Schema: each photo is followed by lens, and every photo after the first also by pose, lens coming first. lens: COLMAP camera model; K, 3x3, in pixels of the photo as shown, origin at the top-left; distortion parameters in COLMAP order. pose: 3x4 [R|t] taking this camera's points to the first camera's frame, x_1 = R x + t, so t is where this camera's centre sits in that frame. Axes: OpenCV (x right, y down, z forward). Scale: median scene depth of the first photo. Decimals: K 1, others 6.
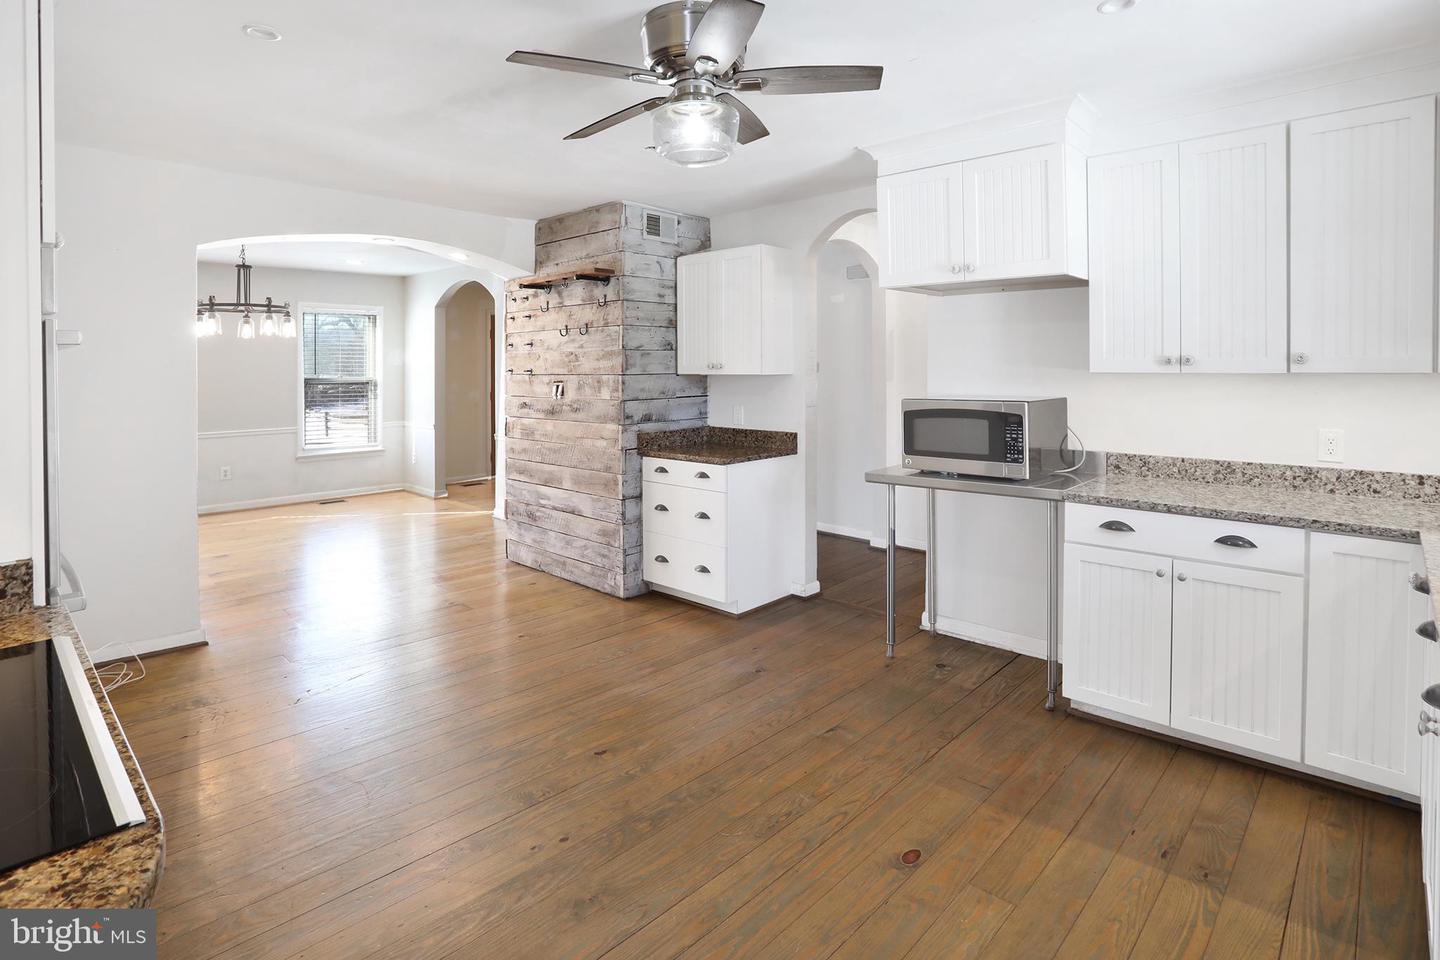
lens RADIAL K [[727.2, 0, 713.9], [0, 727.2, 382.2], [0, 0, 1]] dist [-0.030220, 0.000313]
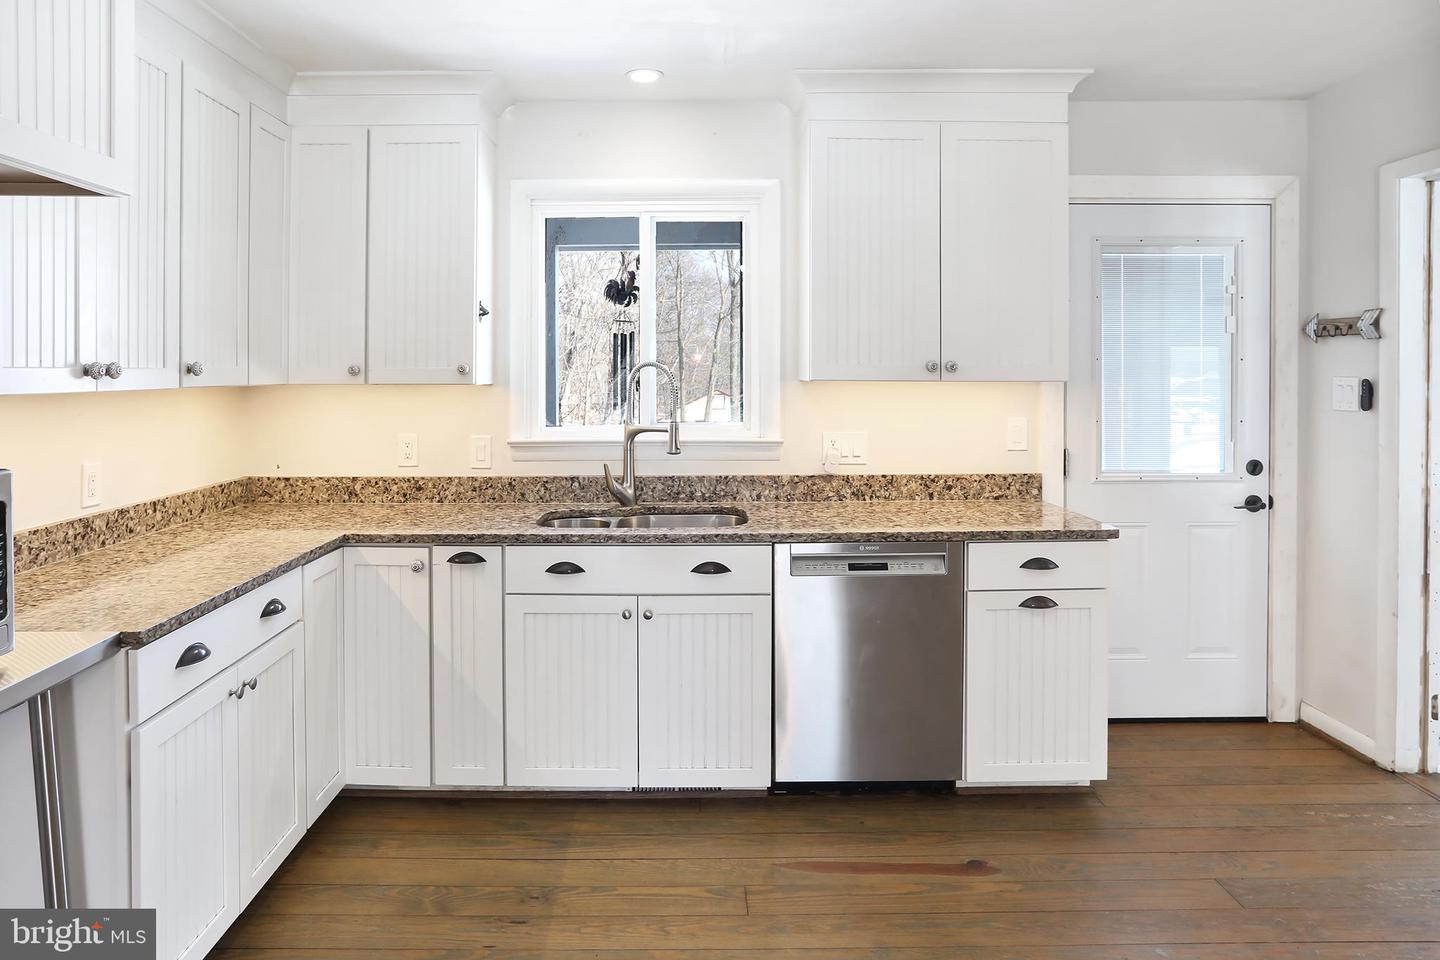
lens RADIAL K [[847.3, 0, 674.3], [0, 847.3, 379.0], [0, 0, 1]] dist [-0.055895, -0.000042]
pose [[-0.682745, -0.003172, 0.730650, -0.111306], [0.018678, 0.999588, 0.021793, -0.017709], [-0.730418, 0.028526, -0.682404, 0.662288]]
